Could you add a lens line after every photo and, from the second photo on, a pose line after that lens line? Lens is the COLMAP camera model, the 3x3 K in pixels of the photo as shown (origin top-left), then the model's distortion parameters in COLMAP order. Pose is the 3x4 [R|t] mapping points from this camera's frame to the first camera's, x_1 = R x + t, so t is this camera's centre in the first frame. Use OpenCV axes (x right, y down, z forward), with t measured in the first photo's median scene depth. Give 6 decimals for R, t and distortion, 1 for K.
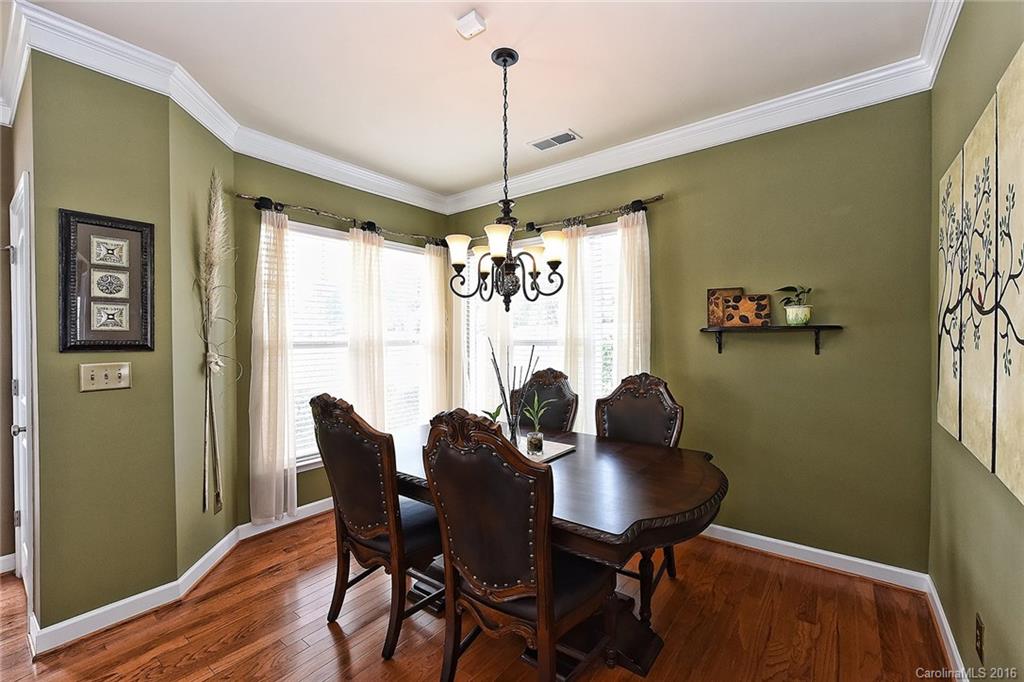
lens RADIAL K [[423.6, 0, 516.8], [0, 423.6, 338.9], [0, 0, 1]] dist [0.000313, -0.001868]
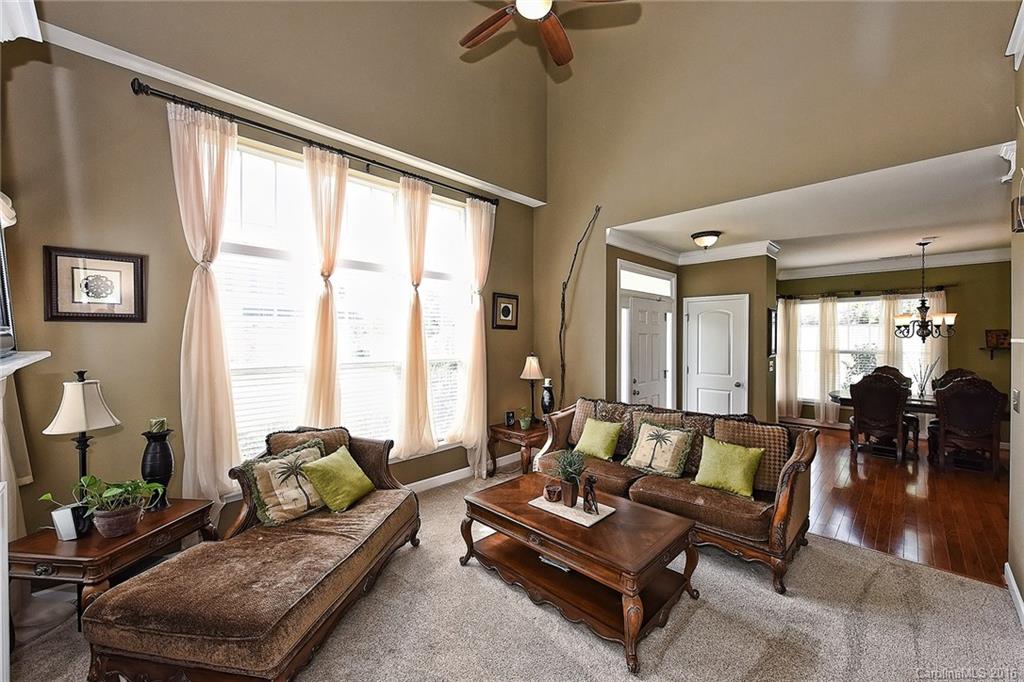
lens RADIAL K [[400.1, 0, 506.9], [0, 400.1, 338.9], [0, 0, 1]] dist [-0.002050, -0.000959]
pose [[0.990883, 0.006530, -0.134569, -2.076688], [-0.005824, 0.999967, 0.005637, -0.084055], [0.134601, -0.004802, 0.990888, -1.634395]]
